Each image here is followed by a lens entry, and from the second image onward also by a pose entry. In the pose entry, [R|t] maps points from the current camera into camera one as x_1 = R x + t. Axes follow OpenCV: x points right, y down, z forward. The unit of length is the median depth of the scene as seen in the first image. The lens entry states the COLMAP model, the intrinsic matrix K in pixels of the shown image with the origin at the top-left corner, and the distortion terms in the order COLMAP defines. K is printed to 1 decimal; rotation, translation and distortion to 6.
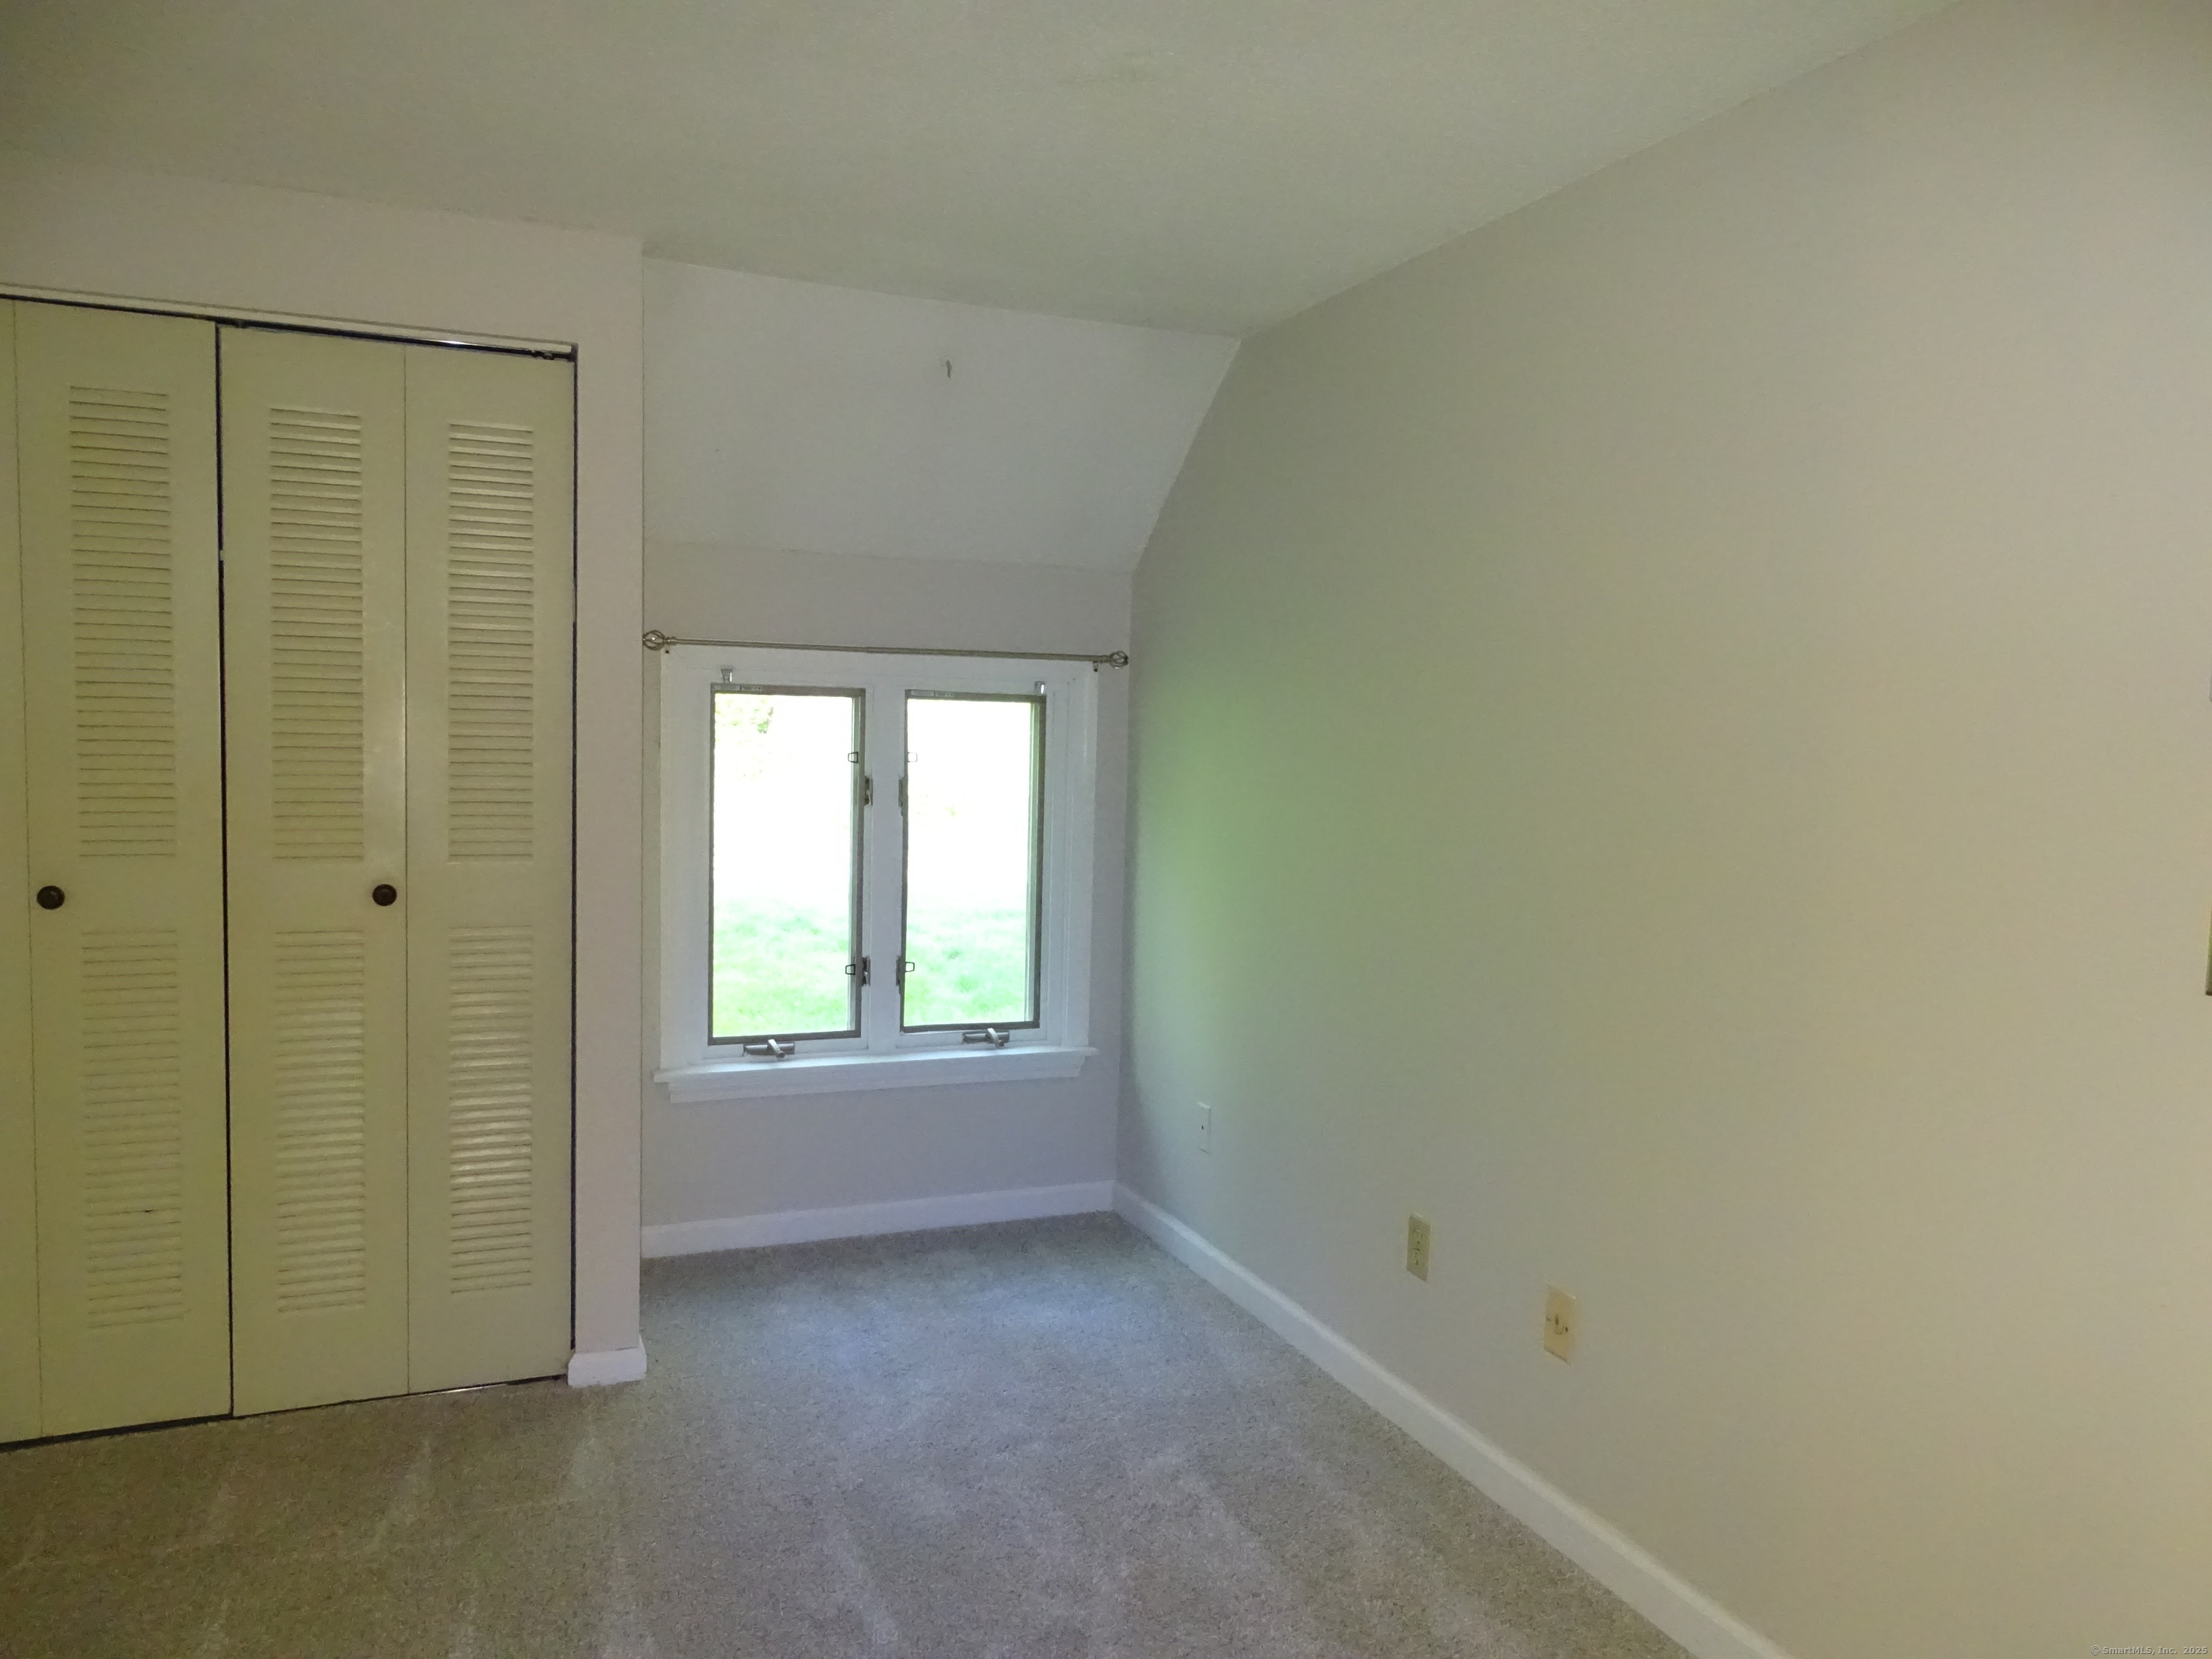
lens RADIAL K [[1580.2, 0, 1106.0], [0, 1580.2, 829.5], [0, 0, 1]] dist [0.000743, -0.009181]
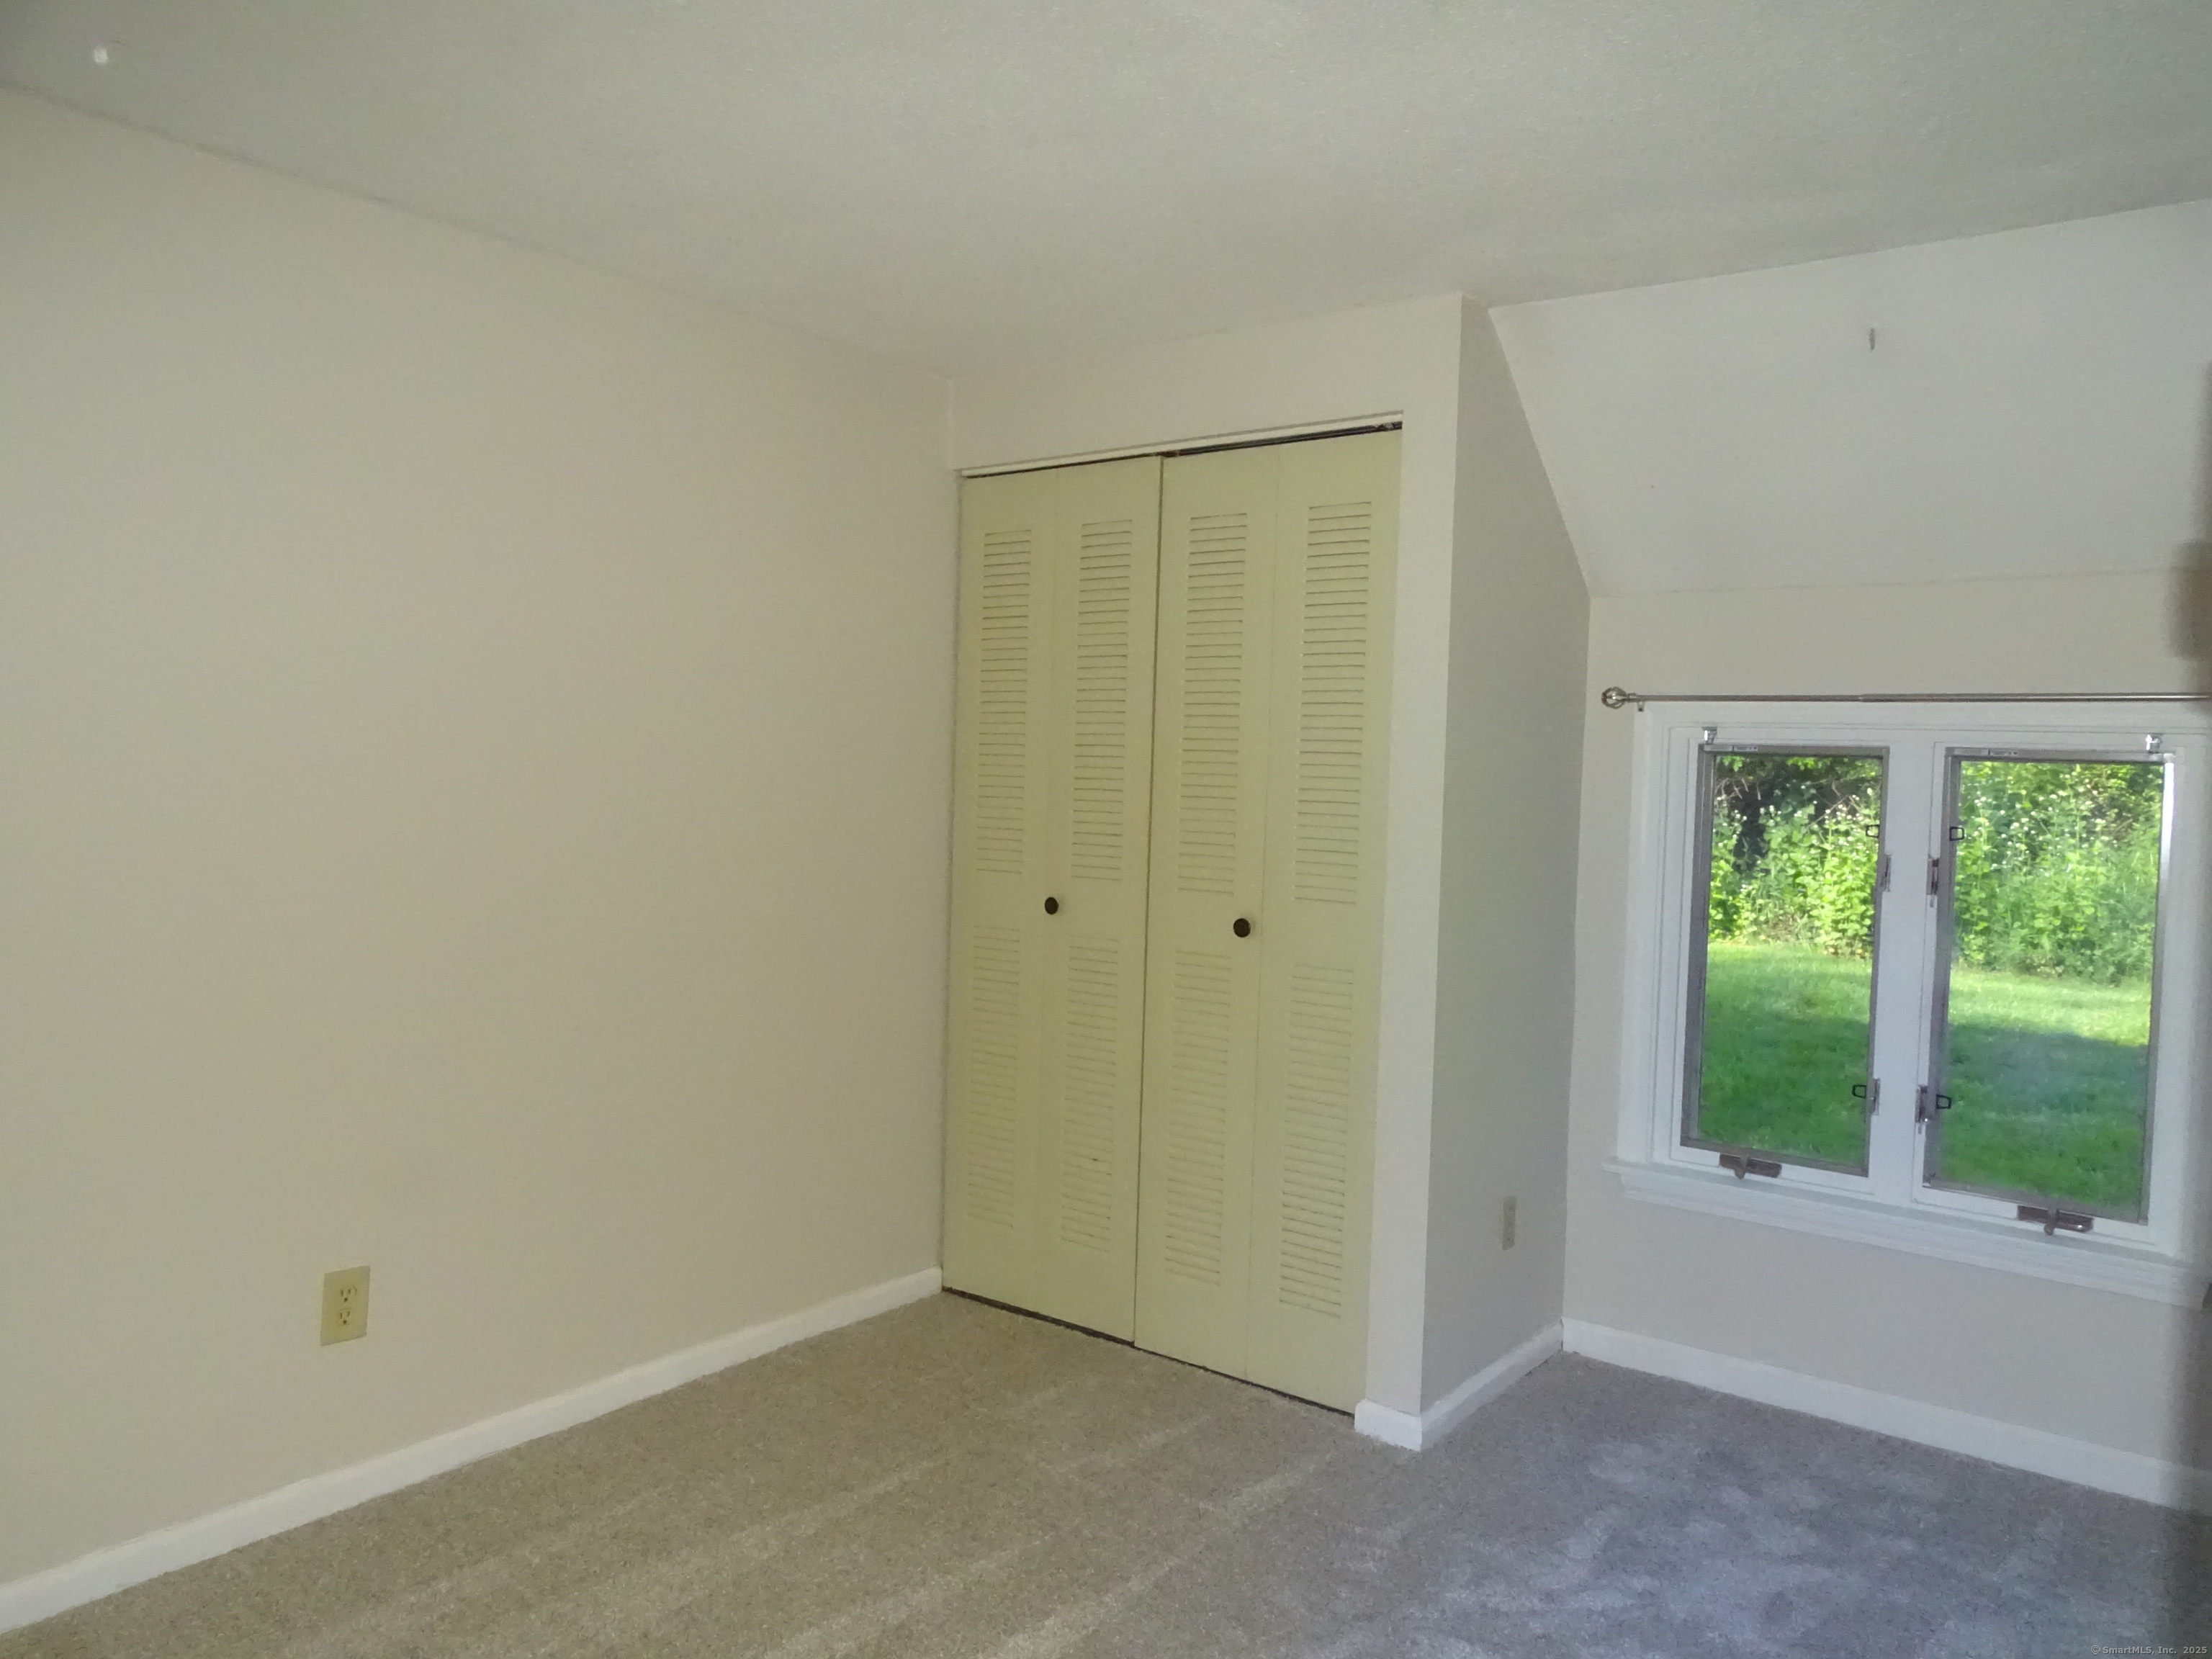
lens RADIAL K [[1586.2, 0, 1106.0], [0, 1586.2, 829.5], [0, 0, 1]] dist [0.002262, -0.002176]
pose [[0.502678, 0.027080, -0.864050, 0.368882], [-0.077869, 0.996864, -0.014059, -0.004182], [0.860960, 0.074350, 0.503210, 0.257816]]
